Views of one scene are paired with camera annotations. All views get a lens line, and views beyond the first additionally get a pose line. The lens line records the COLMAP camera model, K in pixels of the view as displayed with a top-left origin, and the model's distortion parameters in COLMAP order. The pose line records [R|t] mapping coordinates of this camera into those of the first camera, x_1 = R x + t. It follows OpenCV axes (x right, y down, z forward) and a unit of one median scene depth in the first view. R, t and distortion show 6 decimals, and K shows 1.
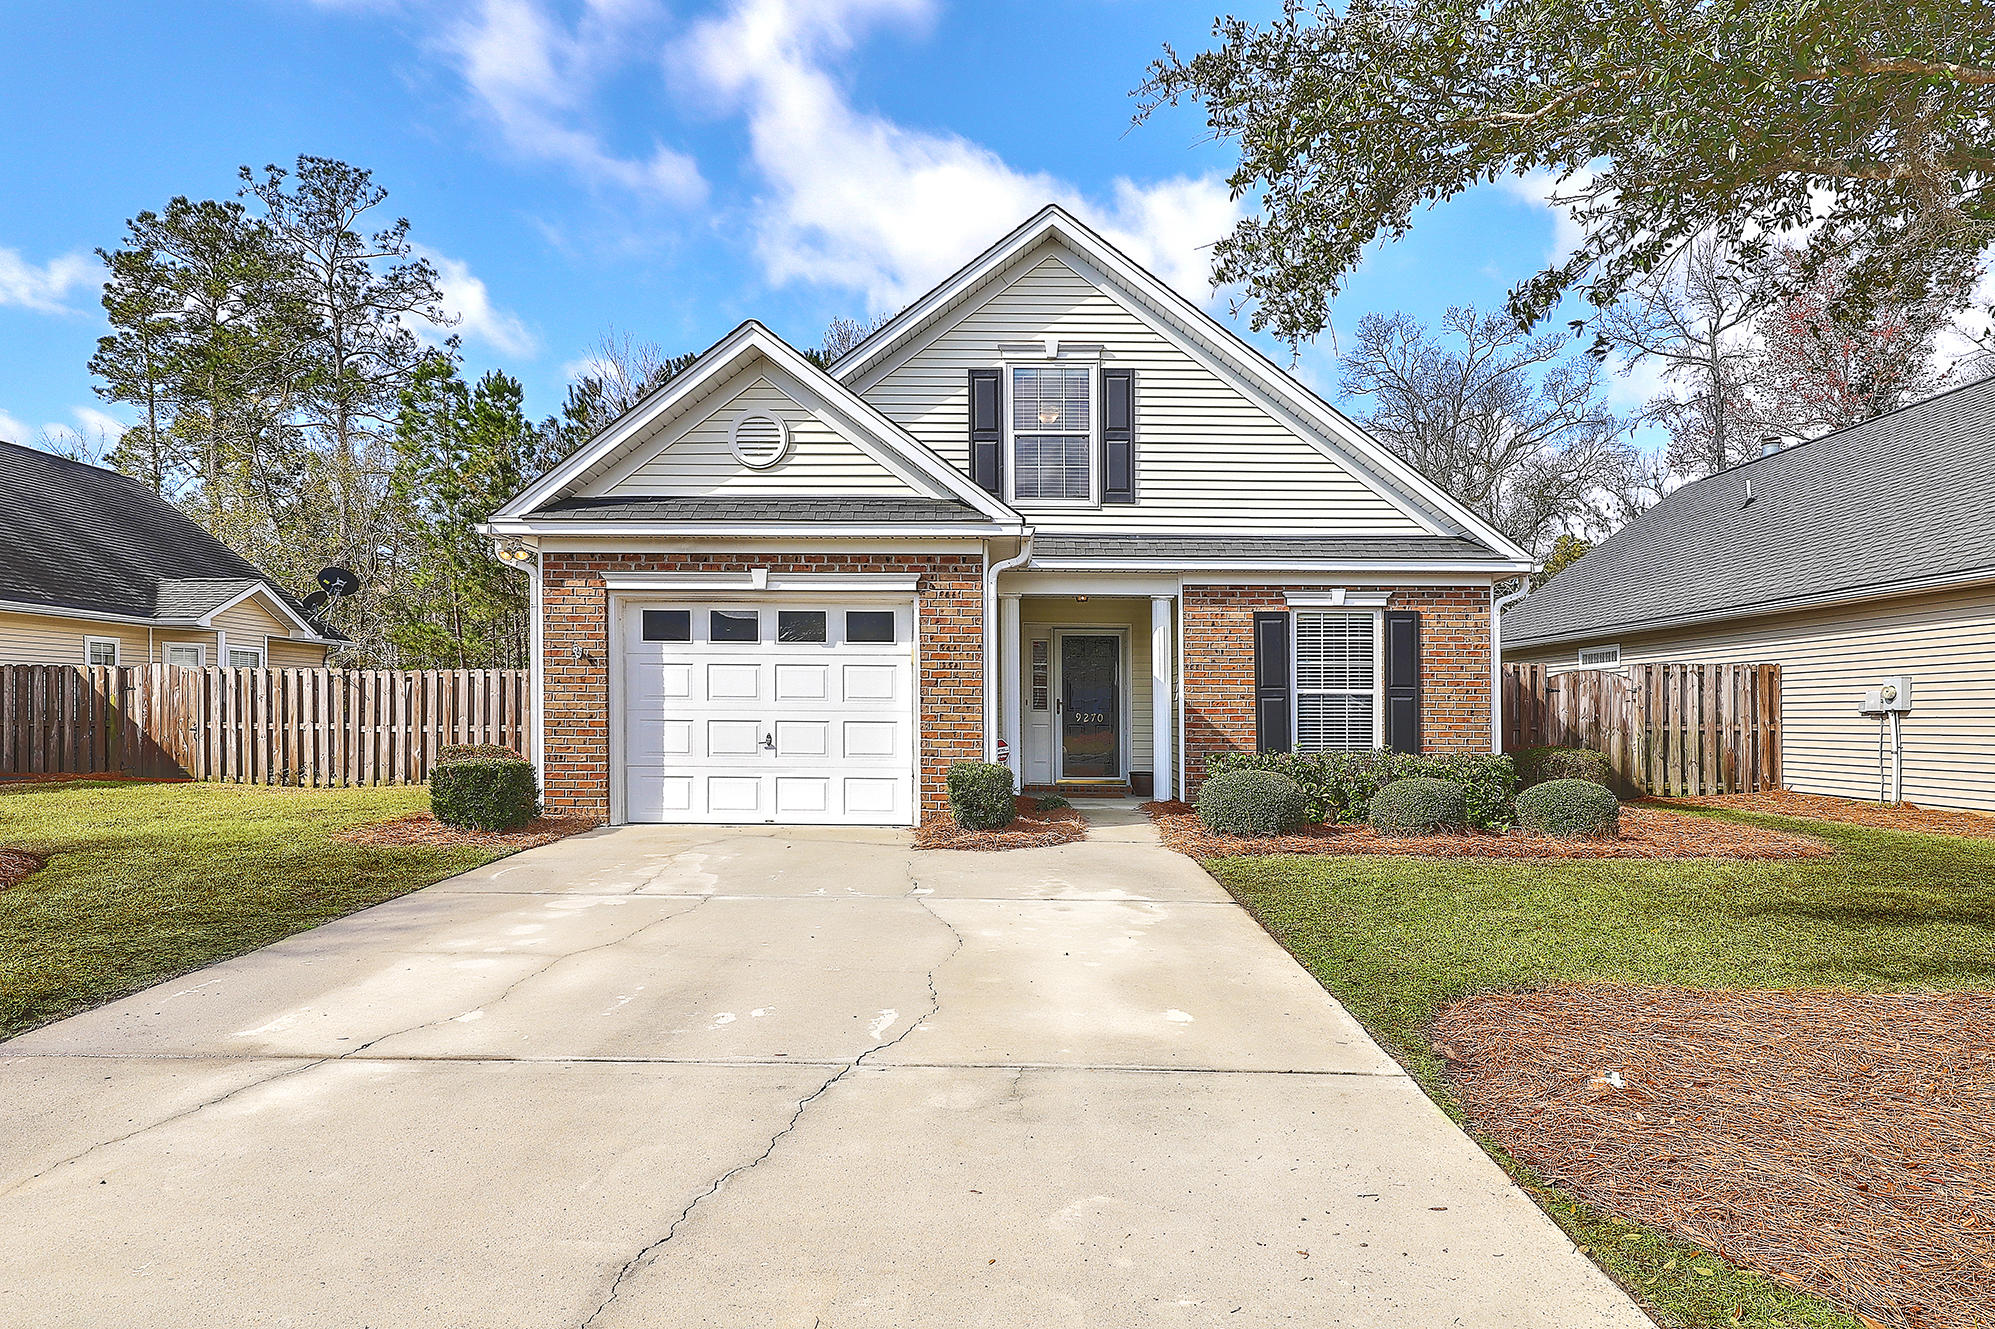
lens RADIAL K [[1160.6, 0, 1011.6], [0, 1160.6, 705.5], [0, 0, 1]] dist [-0.000858, 0.000148]
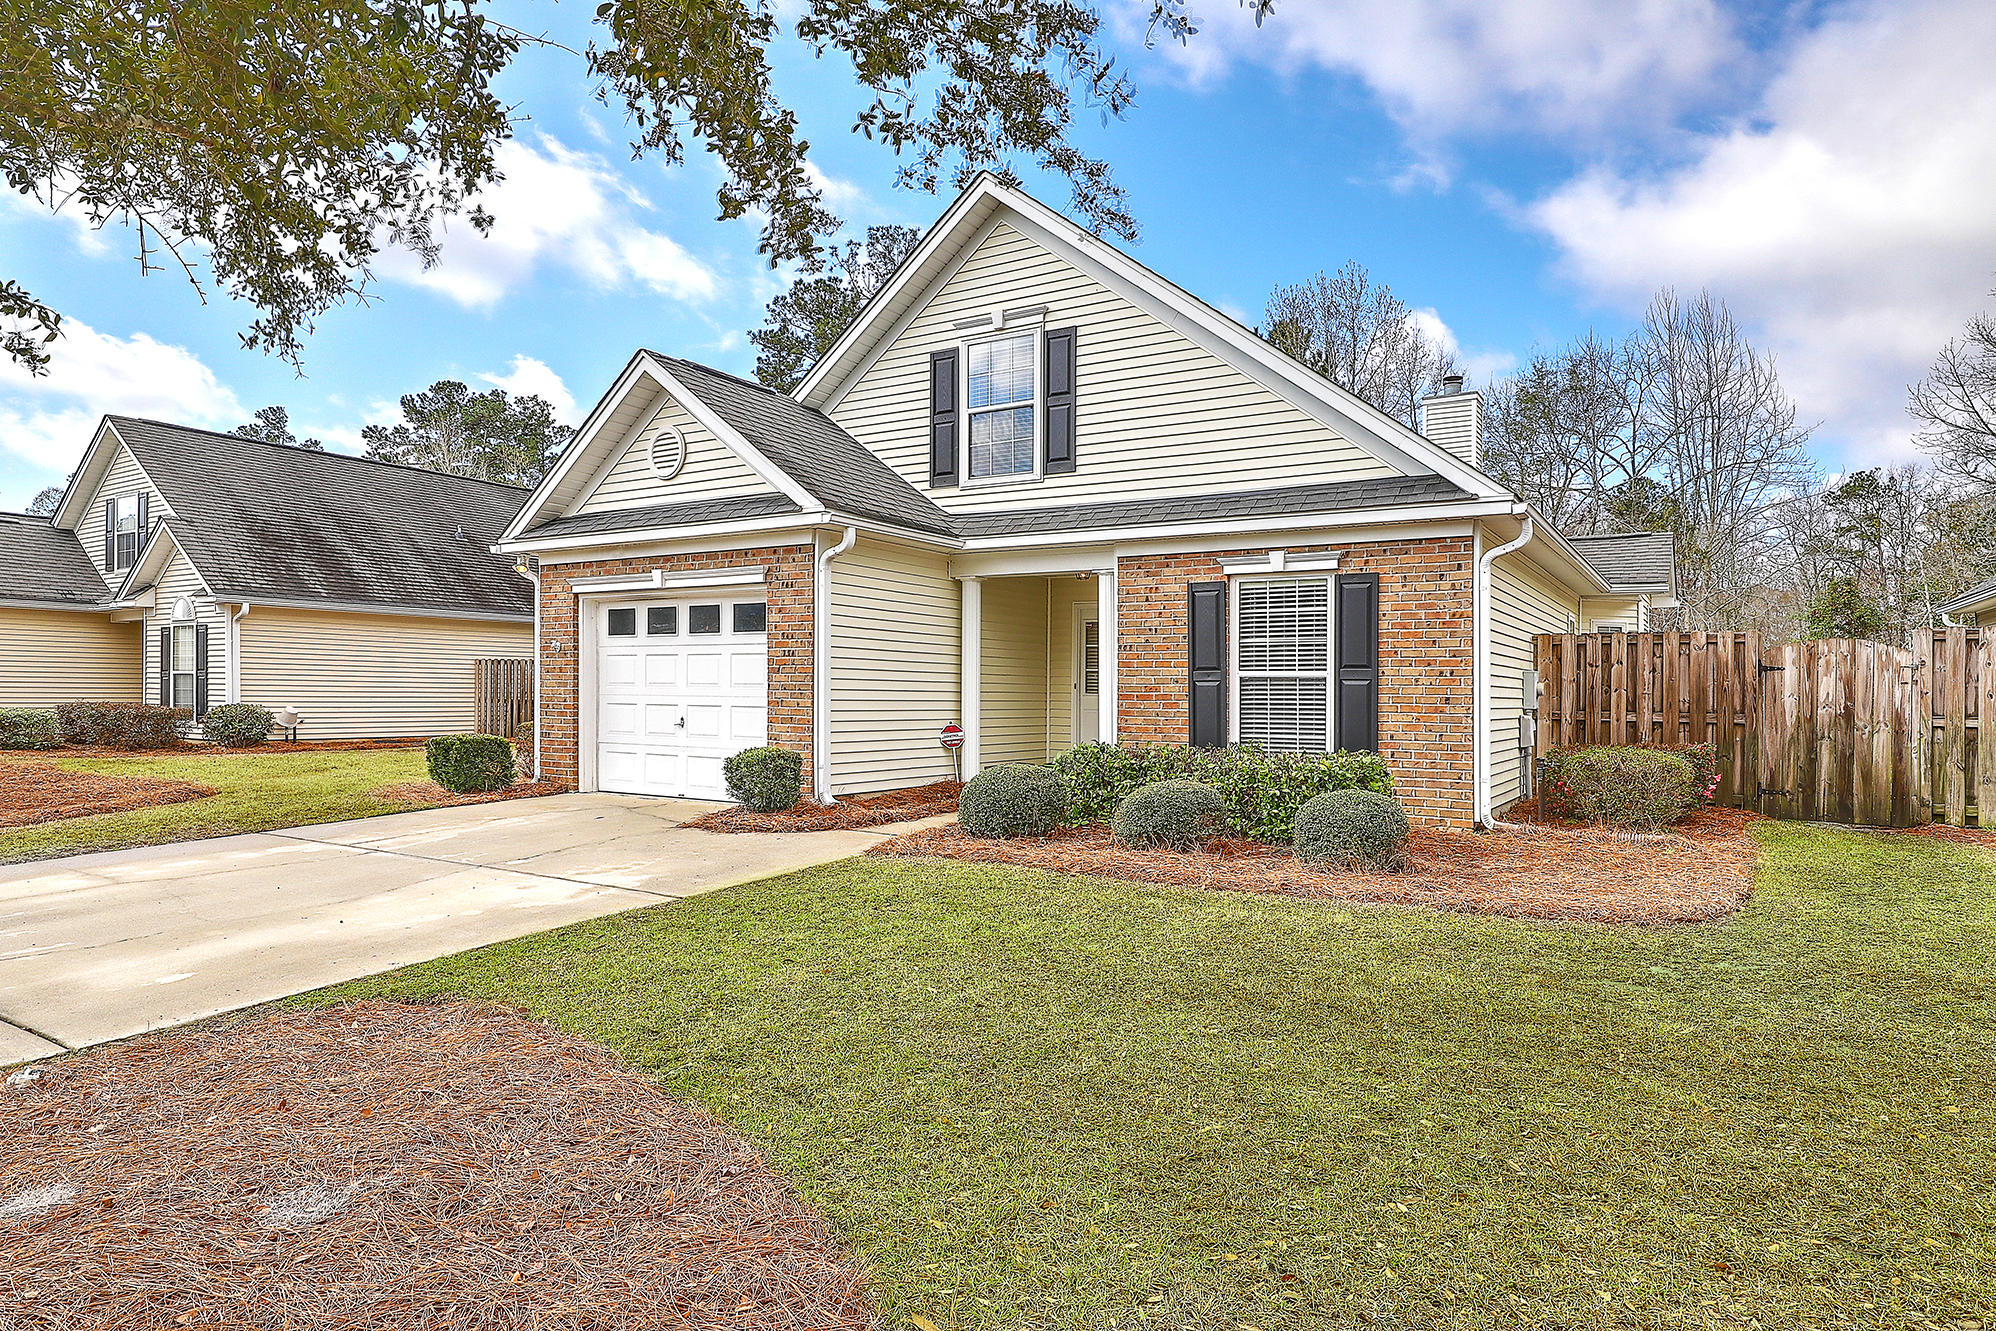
lens RADIAL K [[1161.2, 0, 1046.9], [0, 1161.2, 685.3], [0, 0, 1]] dist [-0.000858, 0.000148]
pose [[0.852458, 0.000471, -0.522796, 0.573055], [0.002370, 0.999986, 0.004766, -0.008263], [0.522791, -0.005302, 0.852445, 0.198573]]
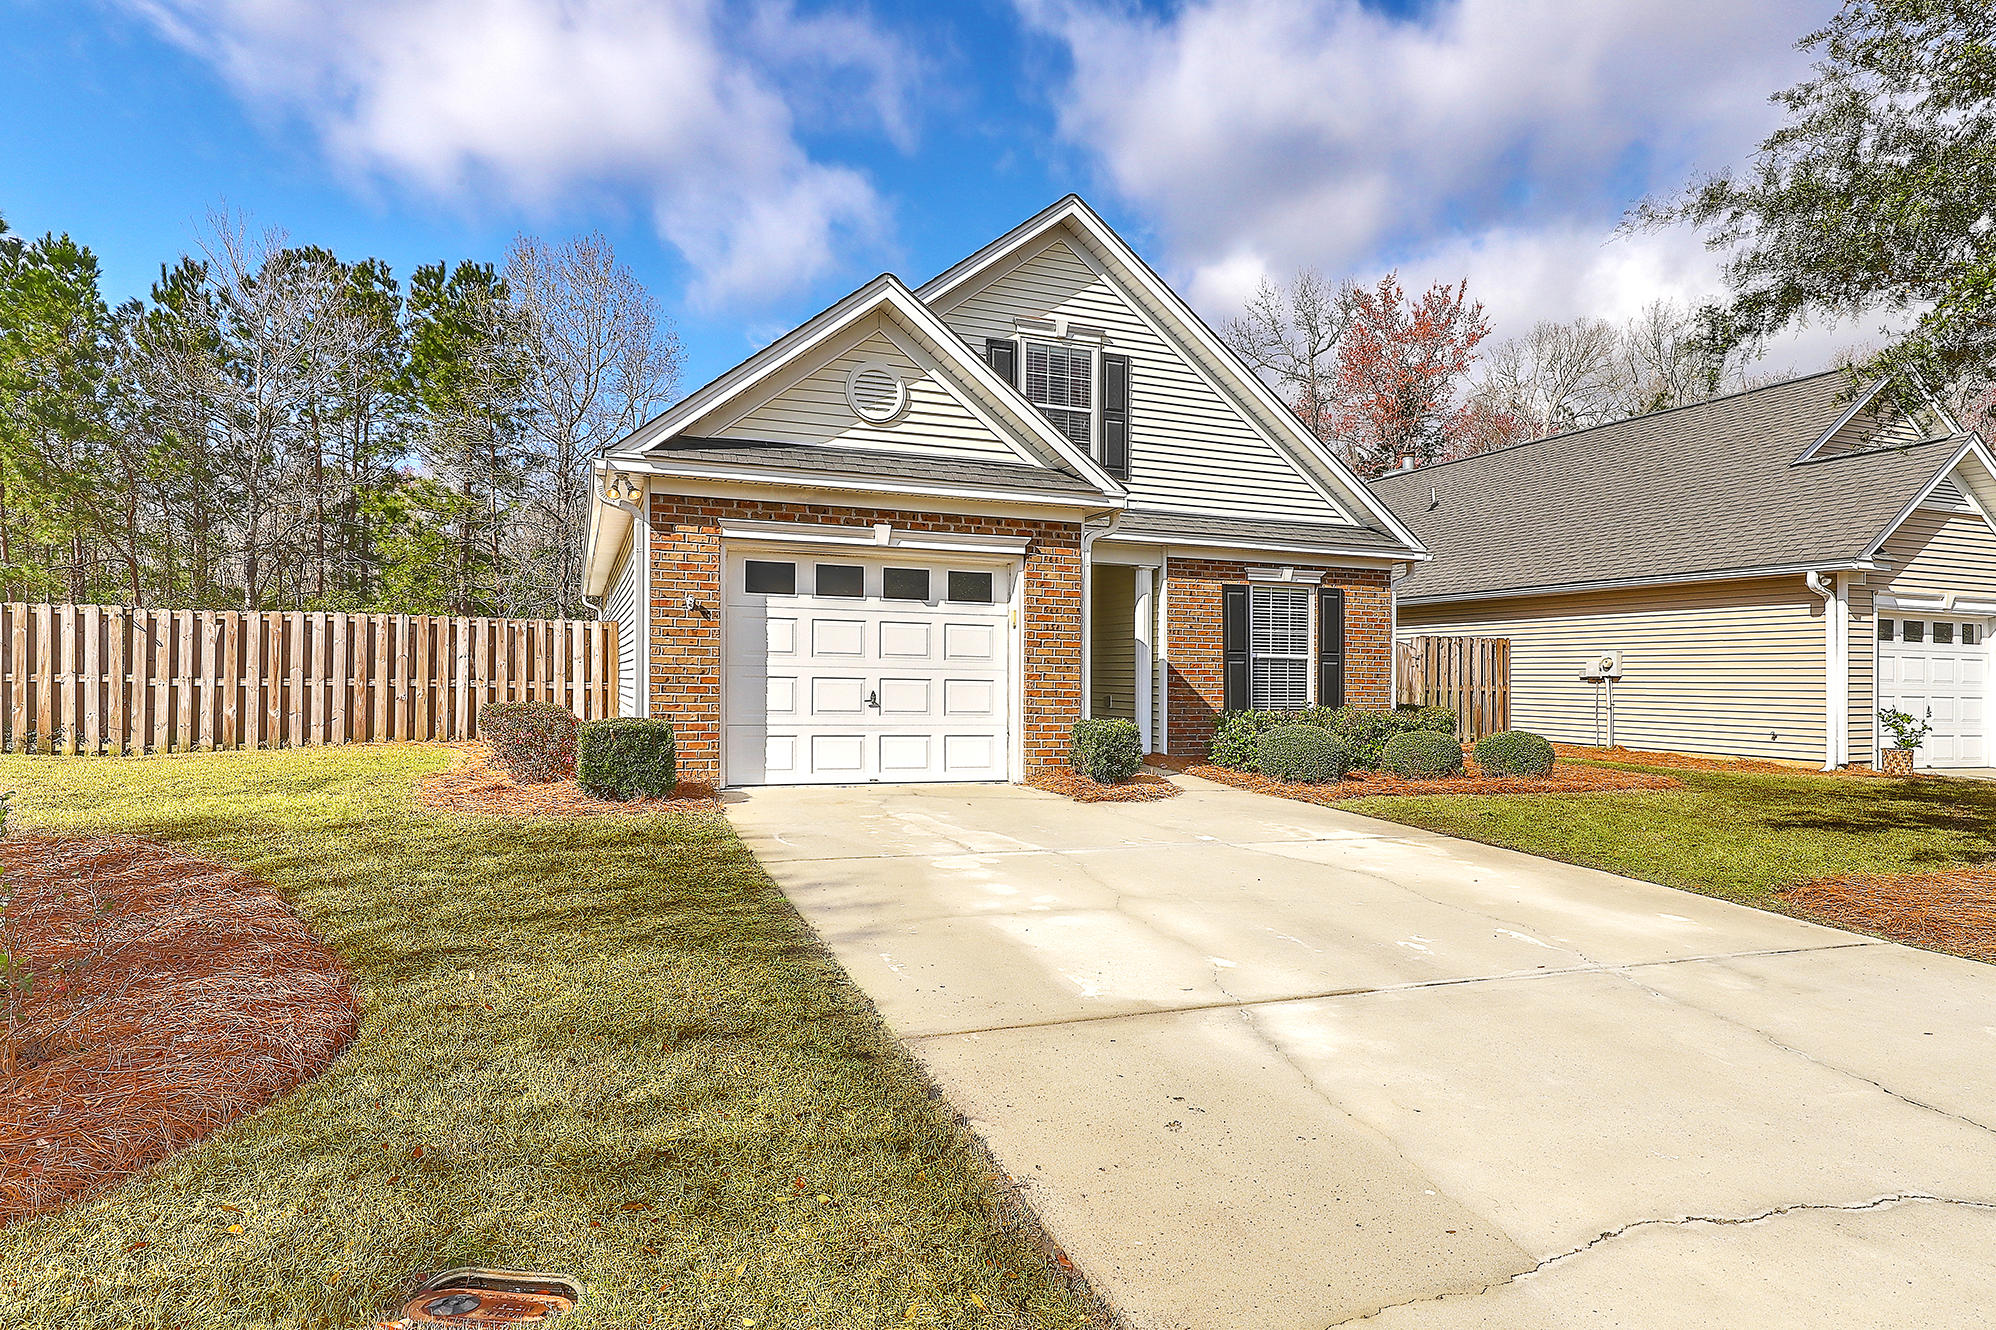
lens RADIAL K [[1161.2, 0, 1004.6], [0, 1161.2, 659.8], [0, 0, 1]] dist [-0.000858, 0.000148]
pose [[0.927193, 0.014071, 0.374320, -0.406446], [-0.013773, 0.999899, -0.003472, -0.000639], [-0.374331, -0.001936, 0.927293, 0.035855]]
